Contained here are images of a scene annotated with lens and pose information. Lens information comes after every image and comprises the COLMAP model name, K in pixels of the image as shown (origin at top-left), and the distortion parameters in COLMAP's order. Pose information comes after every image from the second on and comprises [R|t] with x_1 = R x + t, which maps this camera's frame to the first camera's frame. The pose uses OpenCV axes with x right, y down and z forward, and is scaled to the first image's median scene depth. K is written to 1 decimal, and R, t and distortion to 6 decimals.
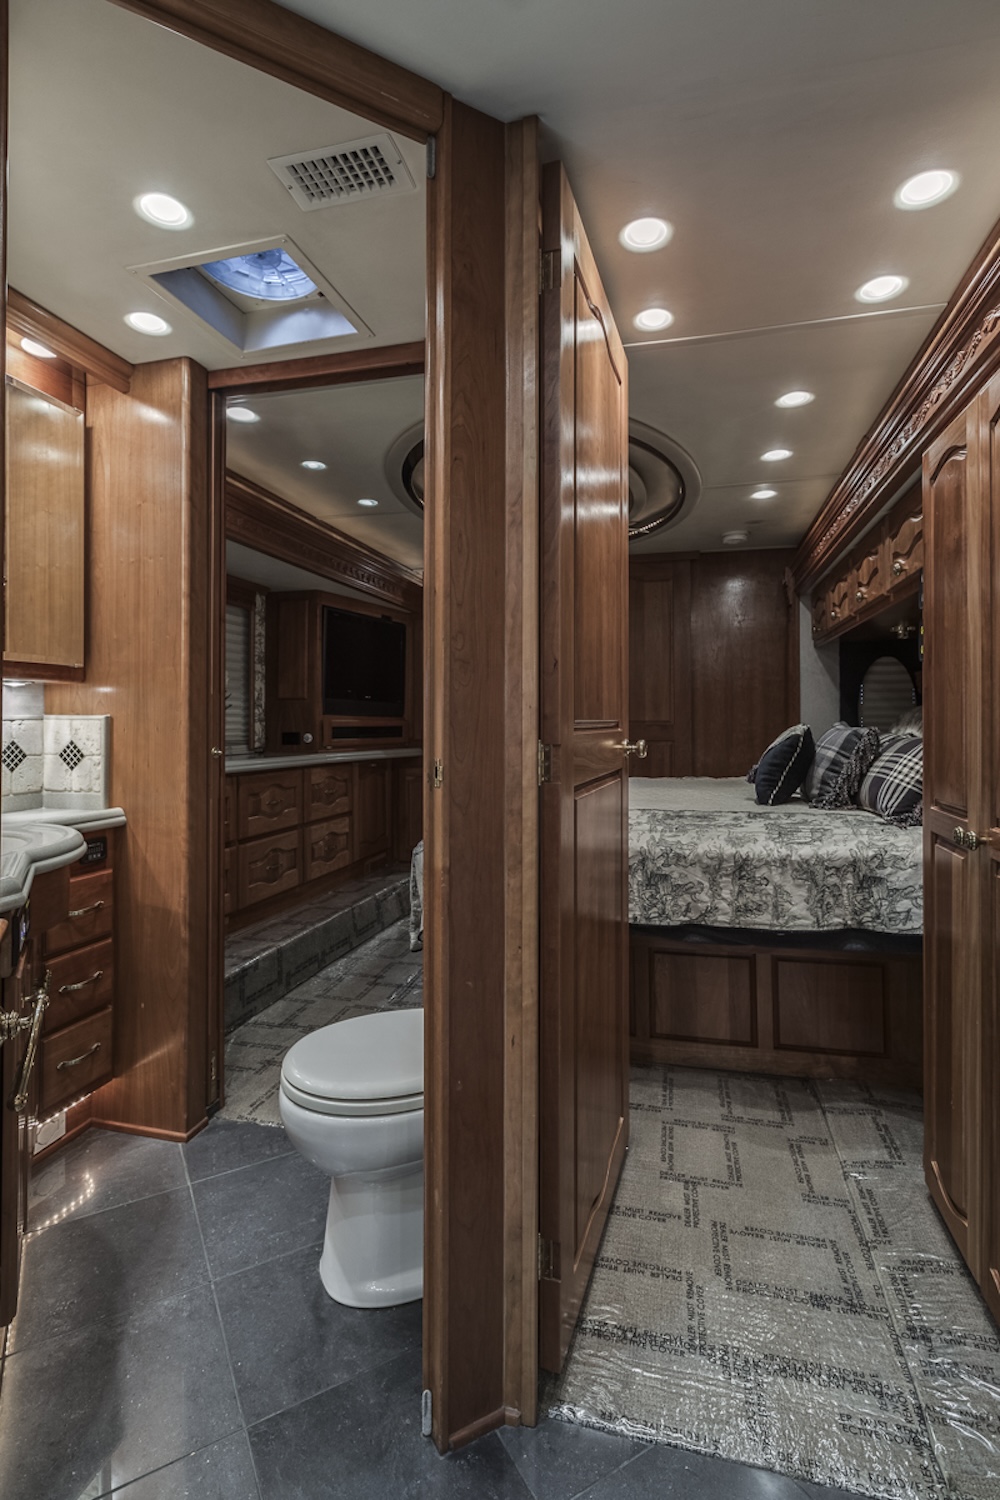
lens RADIAL K [[741.7, 0, 500.0], [0, 741.7, 750.0], [0, 0, 1]] dist [0.000347, 0.000032]
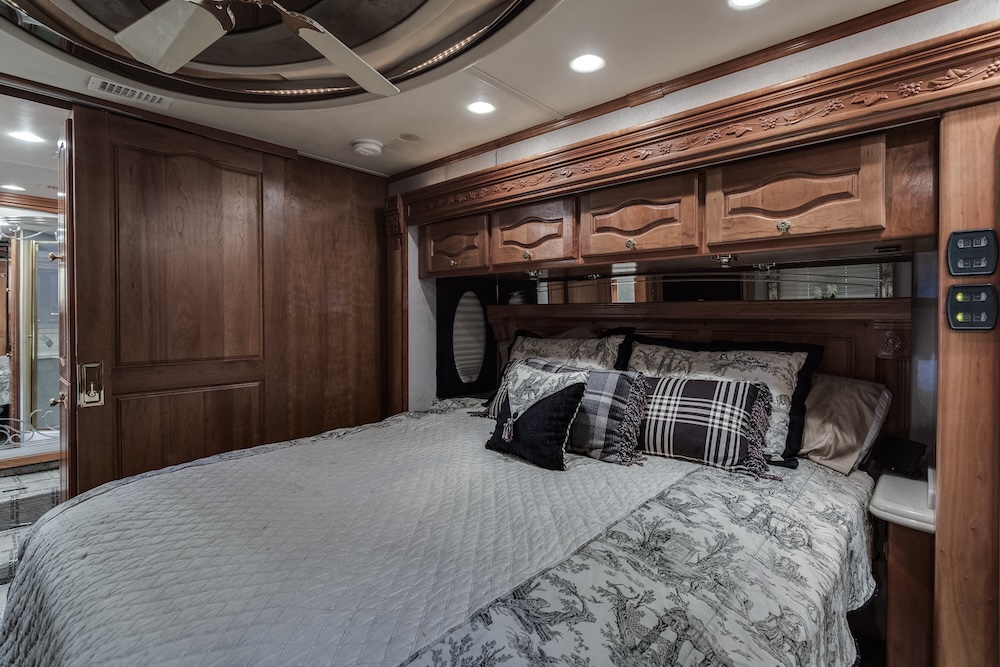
lens RADIAL K [[493.6, 0, 497.8], [0, 493.6, 323.6], [0, 0, 1]] dist [0.002505, 0.000304]
pose [[0.466300, -0.013176, 0.884528, -0.134845], [0.034860, 0.999386, -0.003490, -0.070646], [-0.883939, 0.032462, 0.466473, 0.601763]]
